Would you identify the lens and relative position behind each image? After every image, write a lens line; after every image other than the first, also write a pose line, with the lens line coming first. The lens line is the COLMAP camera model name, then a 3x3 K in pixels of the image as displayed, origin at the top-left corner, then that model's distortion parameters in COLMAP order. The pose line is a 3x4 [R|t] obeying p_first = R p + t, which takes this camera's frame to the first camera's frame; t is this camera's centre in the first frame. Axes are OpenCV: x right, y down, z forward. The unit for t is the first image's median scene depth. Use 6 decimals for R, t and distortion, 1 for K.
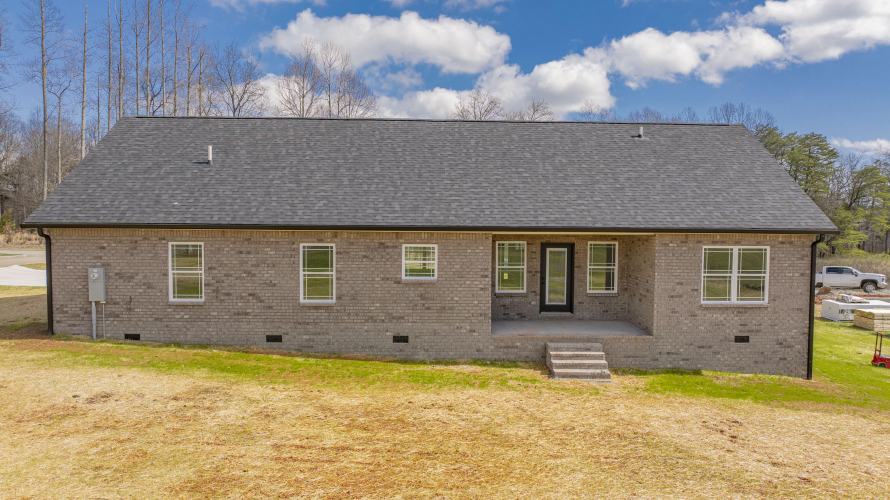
lens RADIAL K [[638.0, 0, 445.0], [0, 638.0, 250.0], [0, 0, 1]] dist [0.004533, 0.002729]
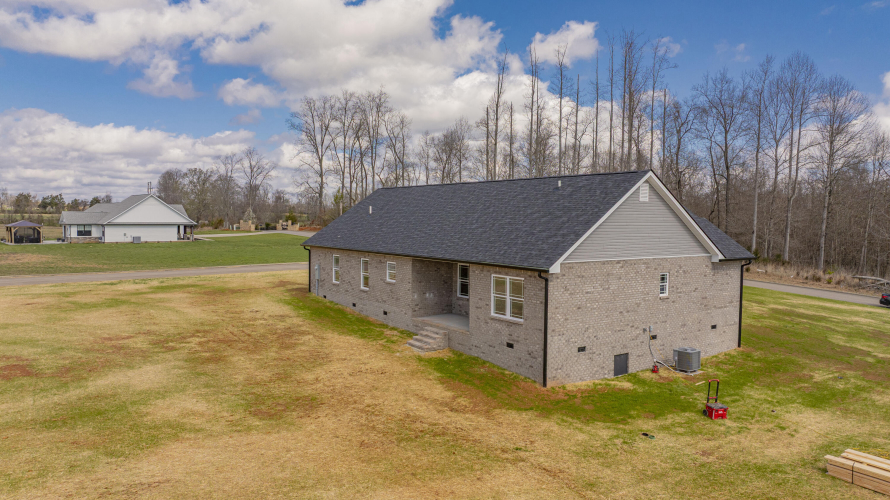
lens RADIAL K [[638.0, 0, 445.0], [0, 638.0, 250.0], [0, 0, 1]] dist [0.004533, 0.002729]
pose [[0.484616, 0.031882, -0.874146, 1.581133], [-0.036291, 0.999208, 0.016324, -0.080169], [0.873974, 0.023813, 0.485389, 0.218426]]
